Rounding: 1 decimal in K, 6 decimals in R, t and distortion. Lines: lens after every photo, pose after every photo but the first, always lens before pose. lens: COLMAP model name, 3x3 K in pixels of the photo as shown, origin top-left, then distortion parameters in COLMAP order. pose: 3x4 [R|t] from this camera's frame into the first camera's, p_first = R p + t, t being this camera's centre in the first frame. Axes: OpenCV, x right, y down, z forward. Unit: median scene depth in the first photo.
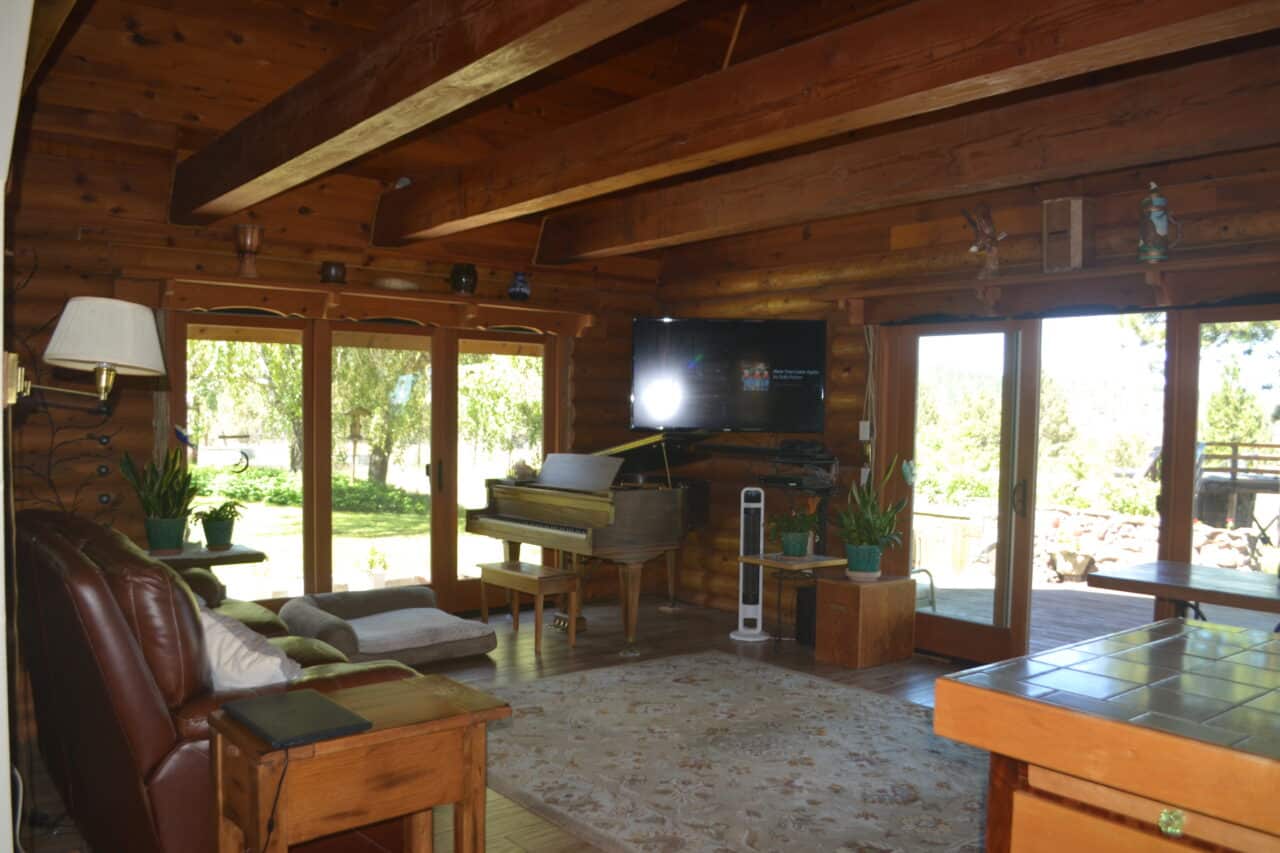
lens RADIAL K [[1033.7, 0, 637.5], [0, 1033.7, 463.9], [0, 0, 1]] dist [-0.081609, -0.003327]
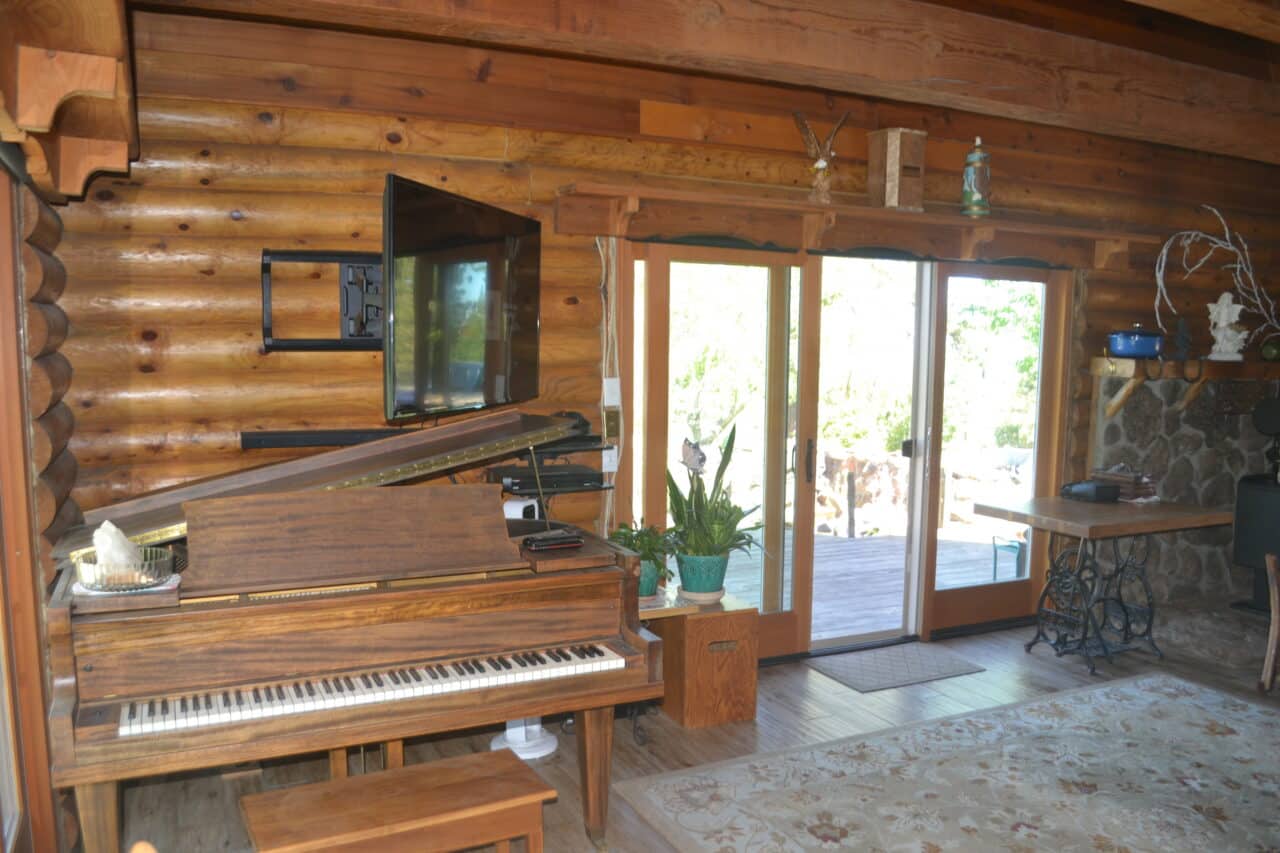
lens RADIAL K [[1033.7, 0, 637.5], [0, 1033.7, 463.9], [0, 0, 1]] dist [-0.081609, -0.003327]
pose [[0.229057, -0.128295, 0.964921, -0.553294], [0.038140, 0.991698, 0.122802, -0.085332], [-0.972666, 0.008673, 0.232048, 1.013089]]
